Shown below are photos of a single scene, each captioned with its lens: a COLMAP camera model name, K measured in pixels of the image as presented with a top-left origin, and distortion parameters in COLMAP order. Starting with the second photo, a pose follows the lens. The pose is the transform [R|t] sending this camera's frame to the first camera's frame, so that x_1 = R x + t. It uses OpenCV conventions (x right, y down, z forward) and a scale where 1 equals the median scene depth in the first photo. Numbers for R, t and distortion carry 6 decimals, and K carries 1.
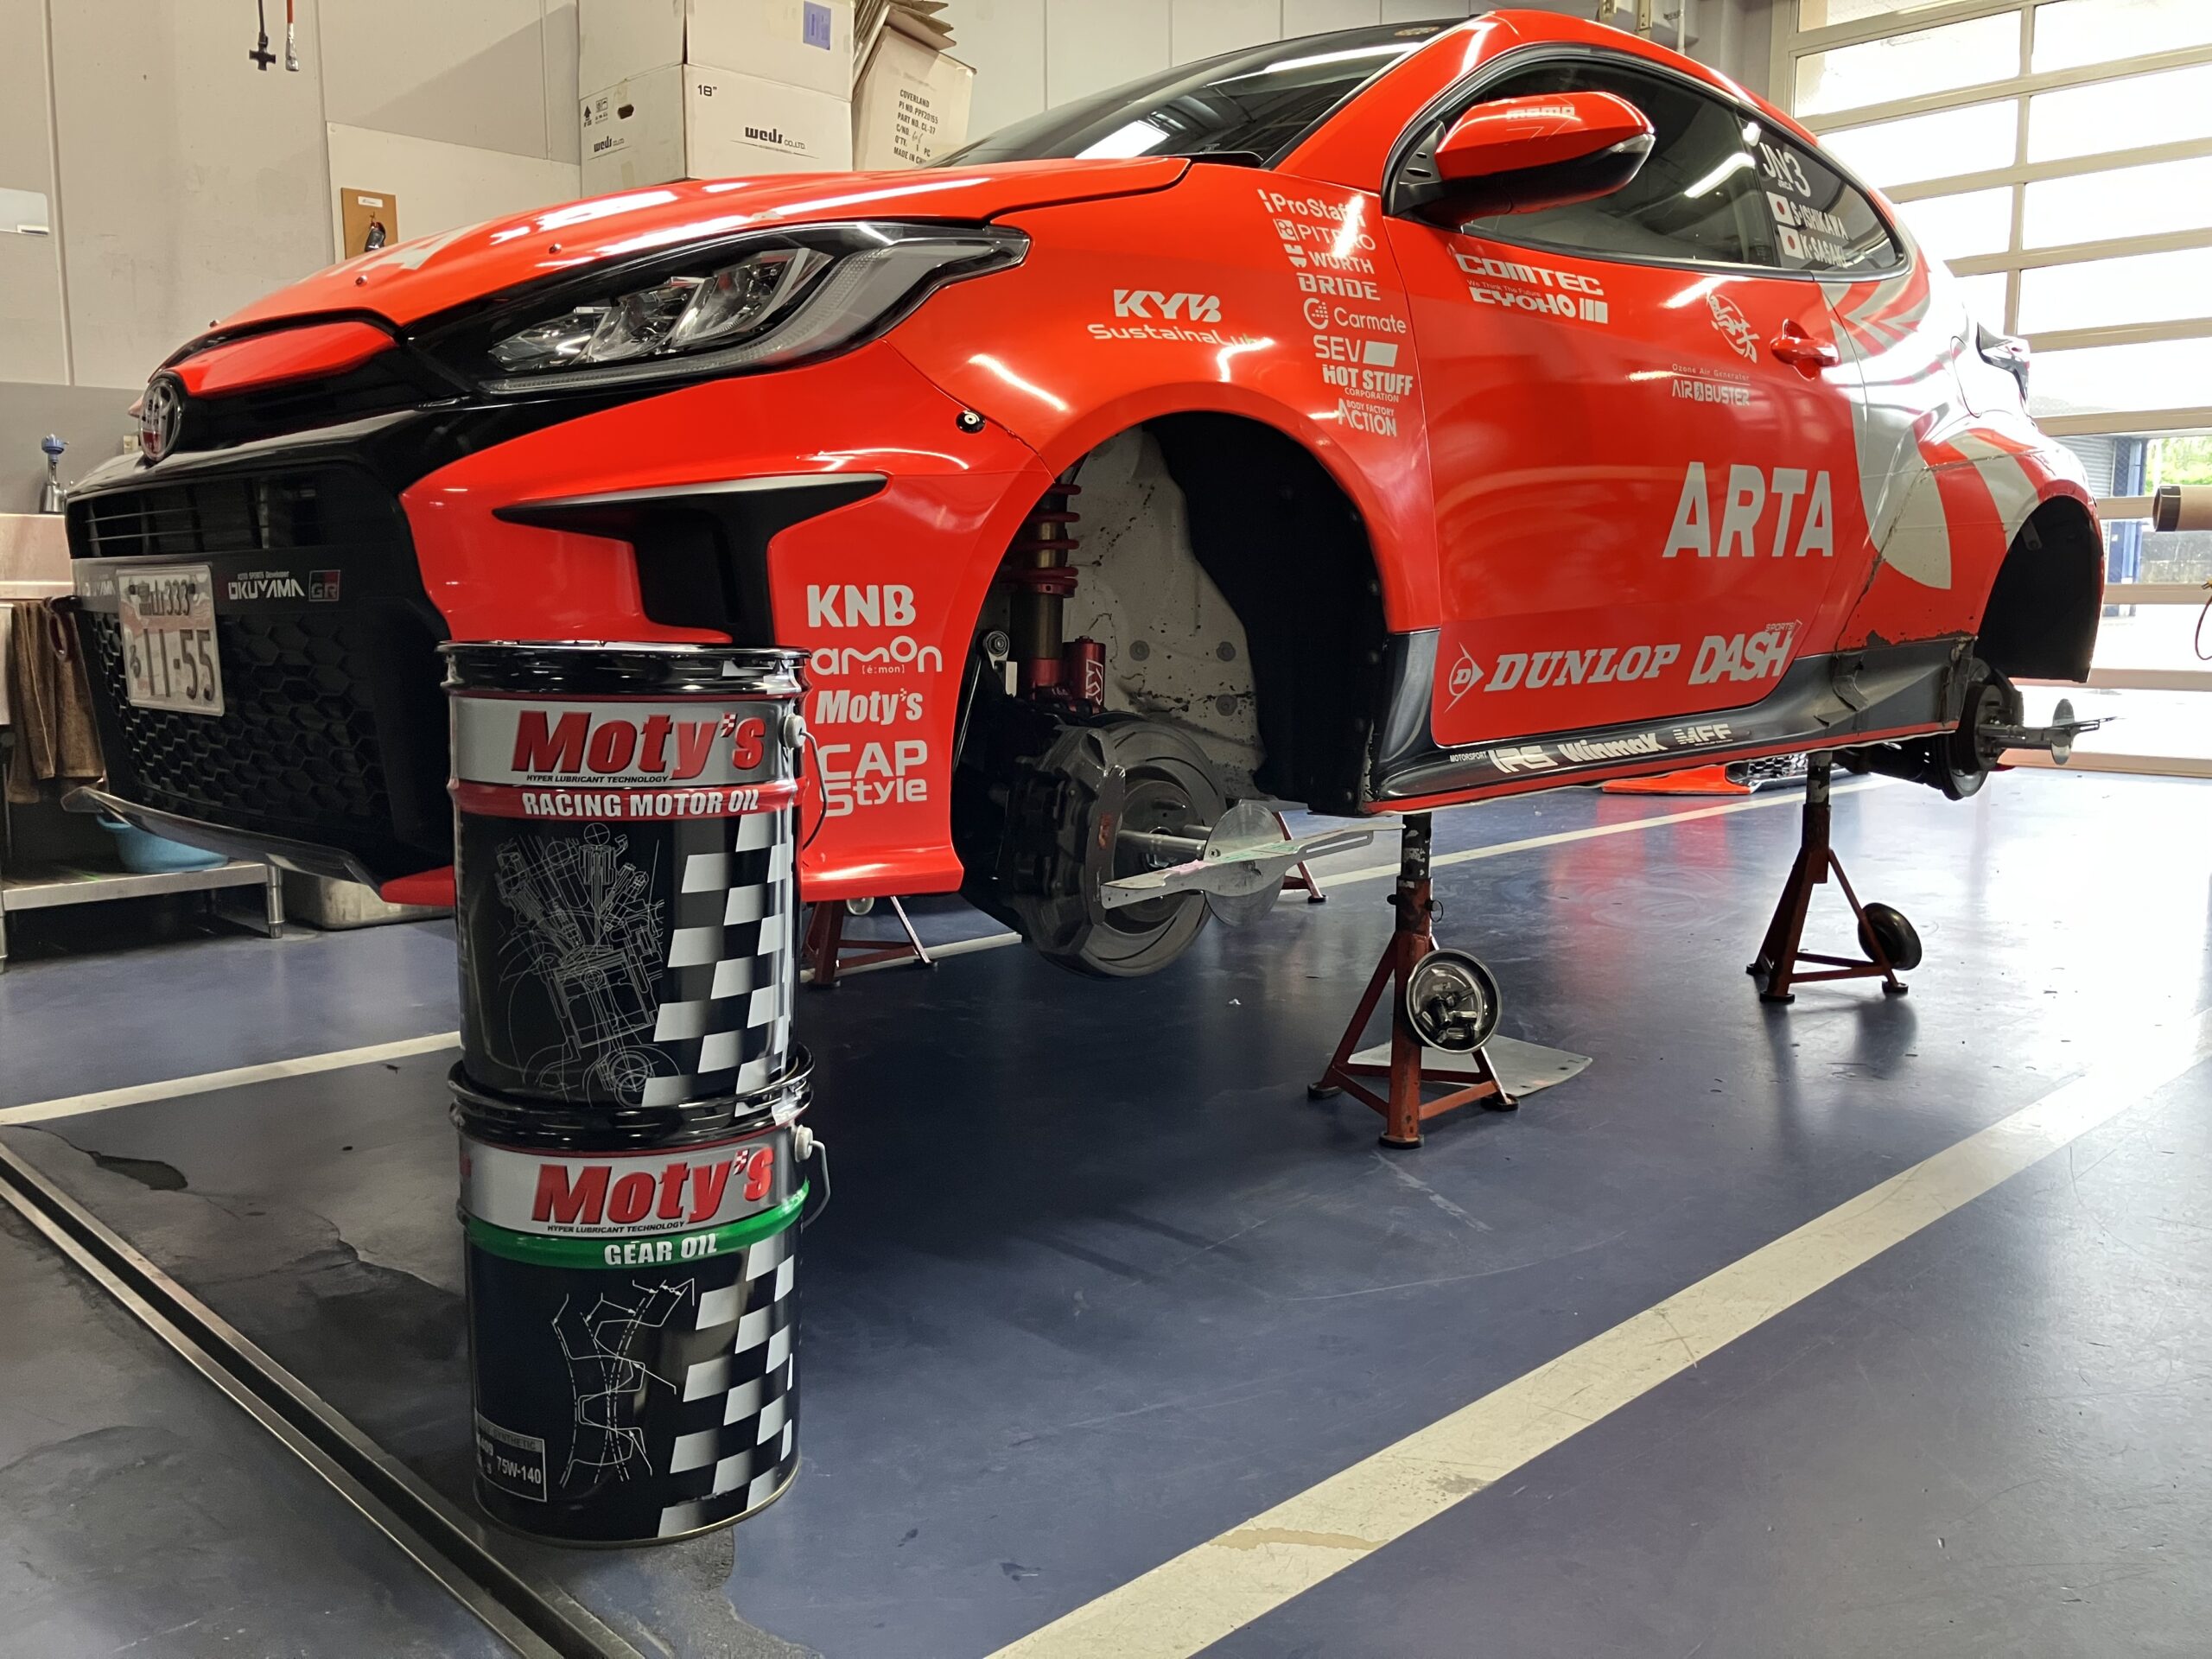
lens RADIAL K [[1856.5, 0, 1106.6], [0, 1856.5, 836.7], [0, 0, 1]] dist [0.083807, -0.106603]
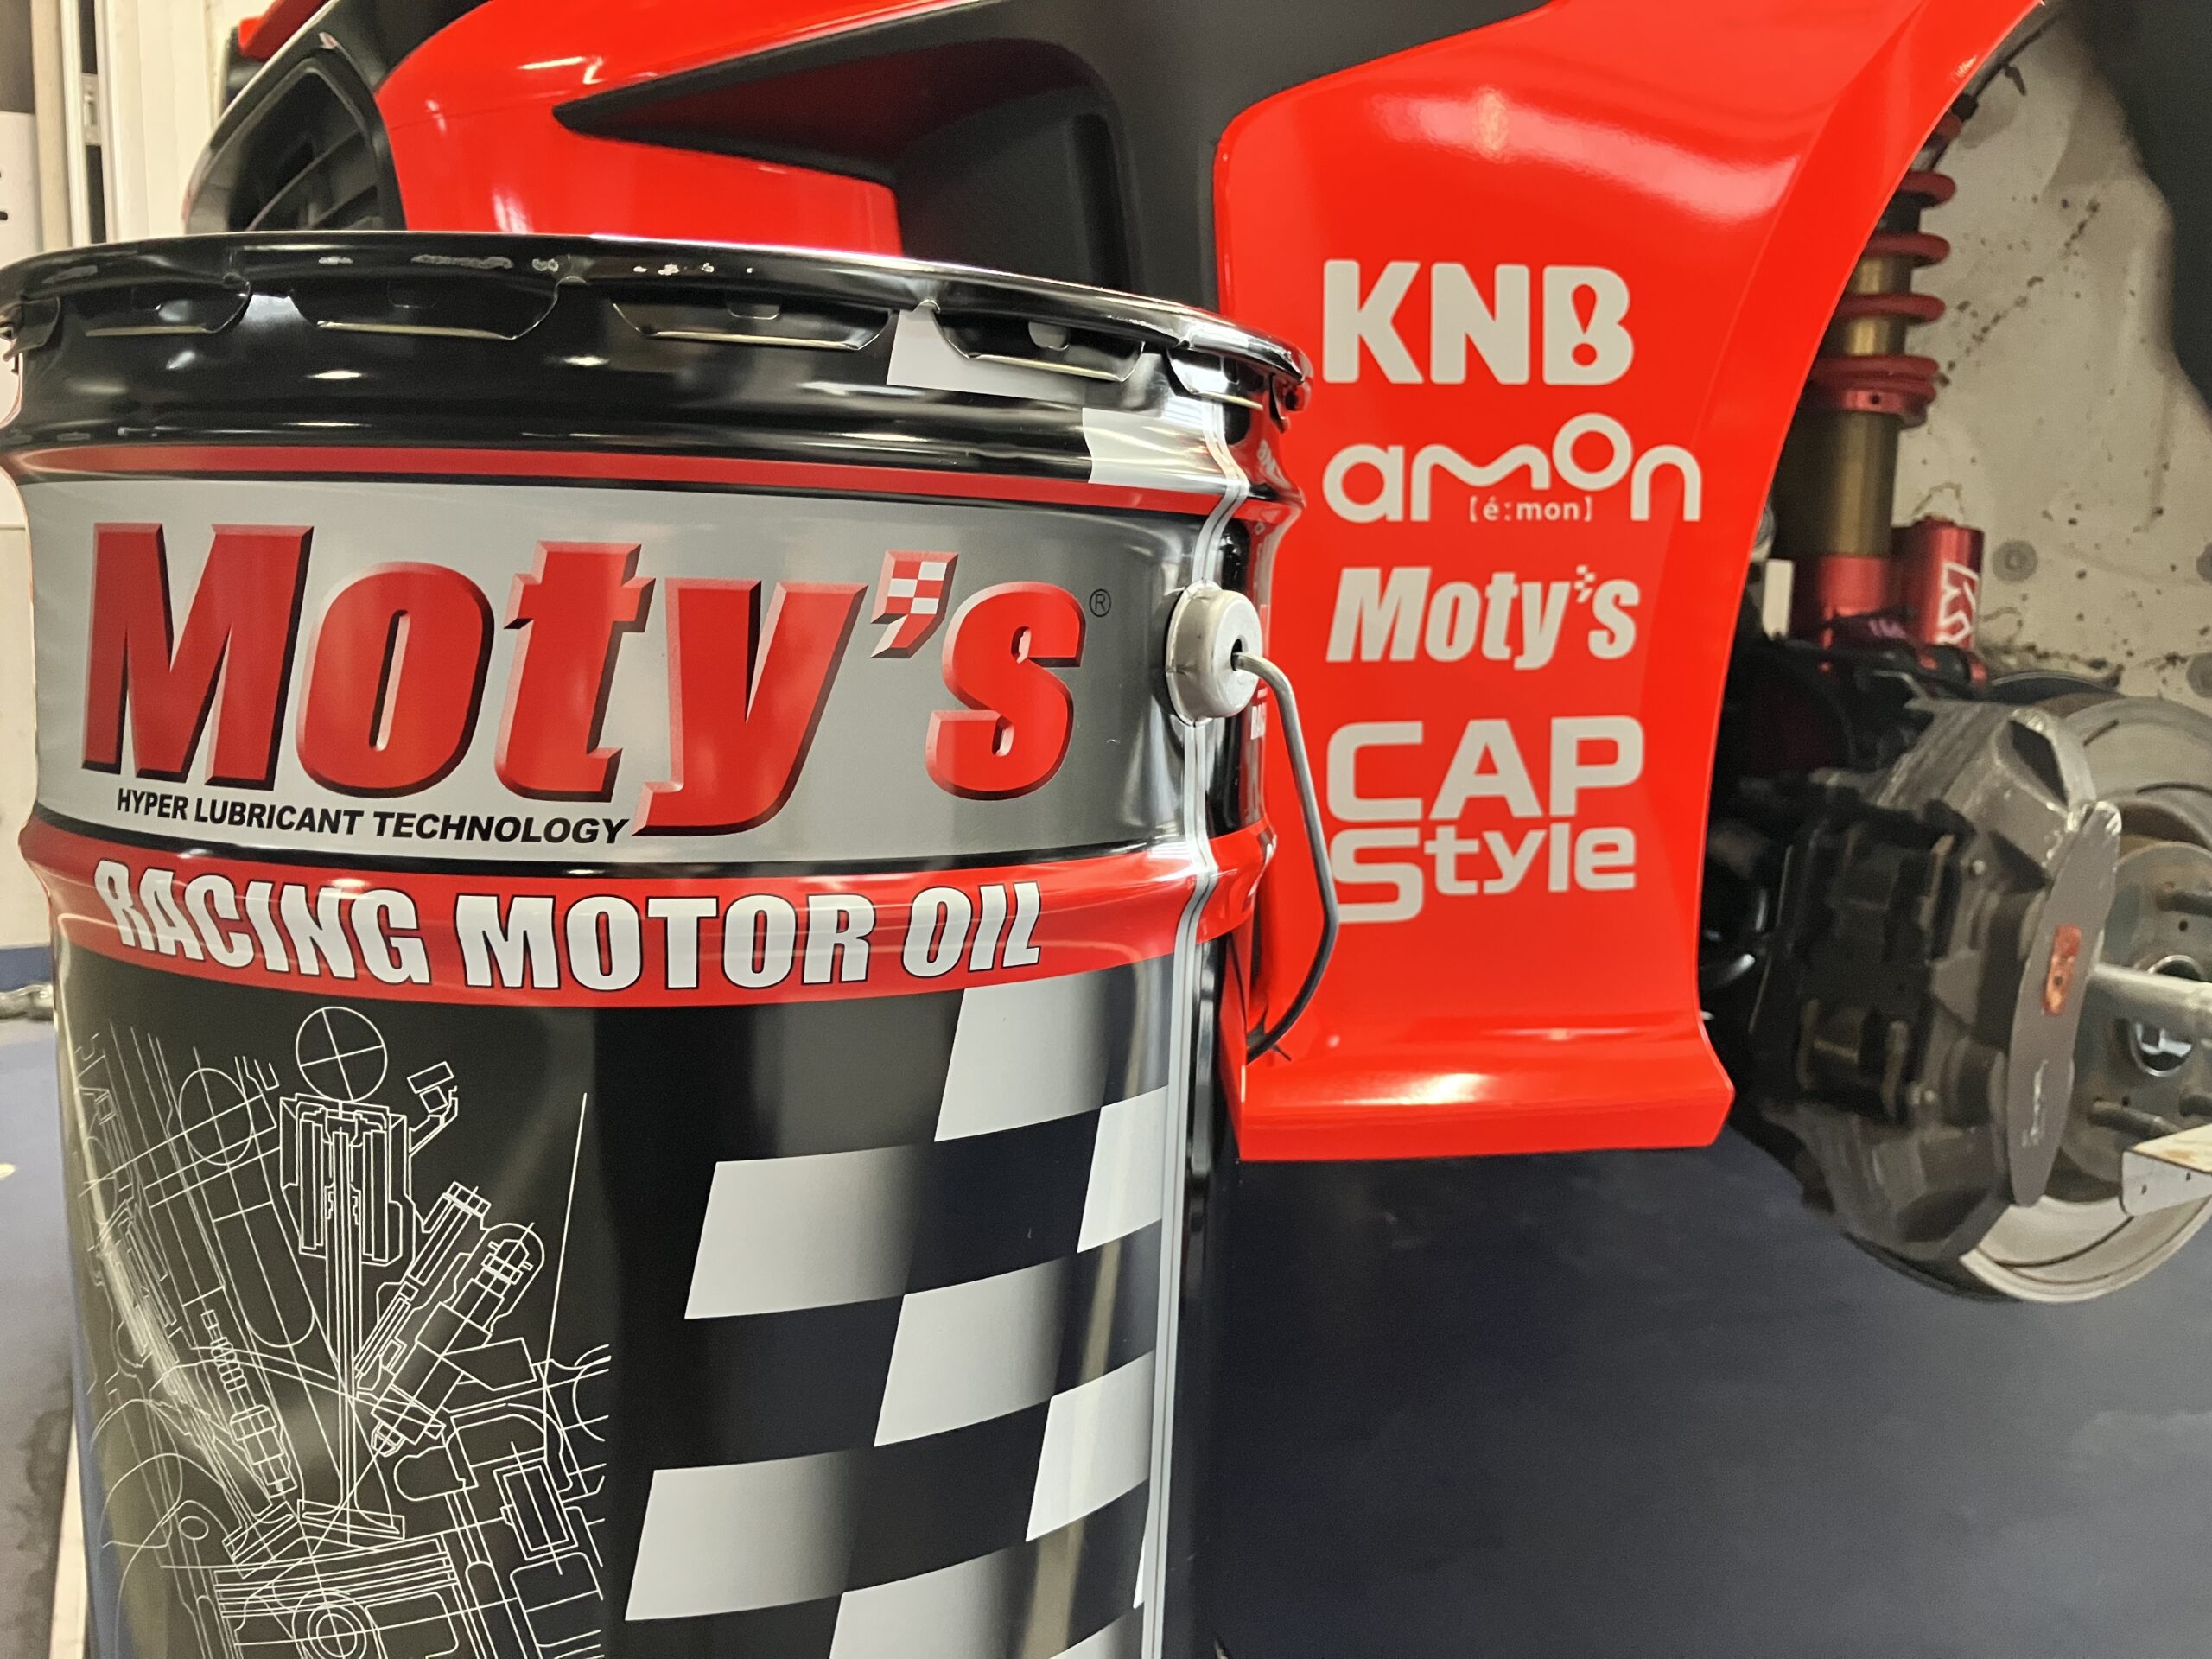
lens RADIAL K [[1856.5, 0, 1105.8], [0, 1856.5, 777.4], [0, 0, 1]] dist [0.083807, -0.106603]
pose [[0.955487, 0.041538, -0.292094, -0.079048], [-0.049873, 0.998532, -0.021143, -0.024663], [0.290787, 0.034769, 0.956156, 0.555007]]
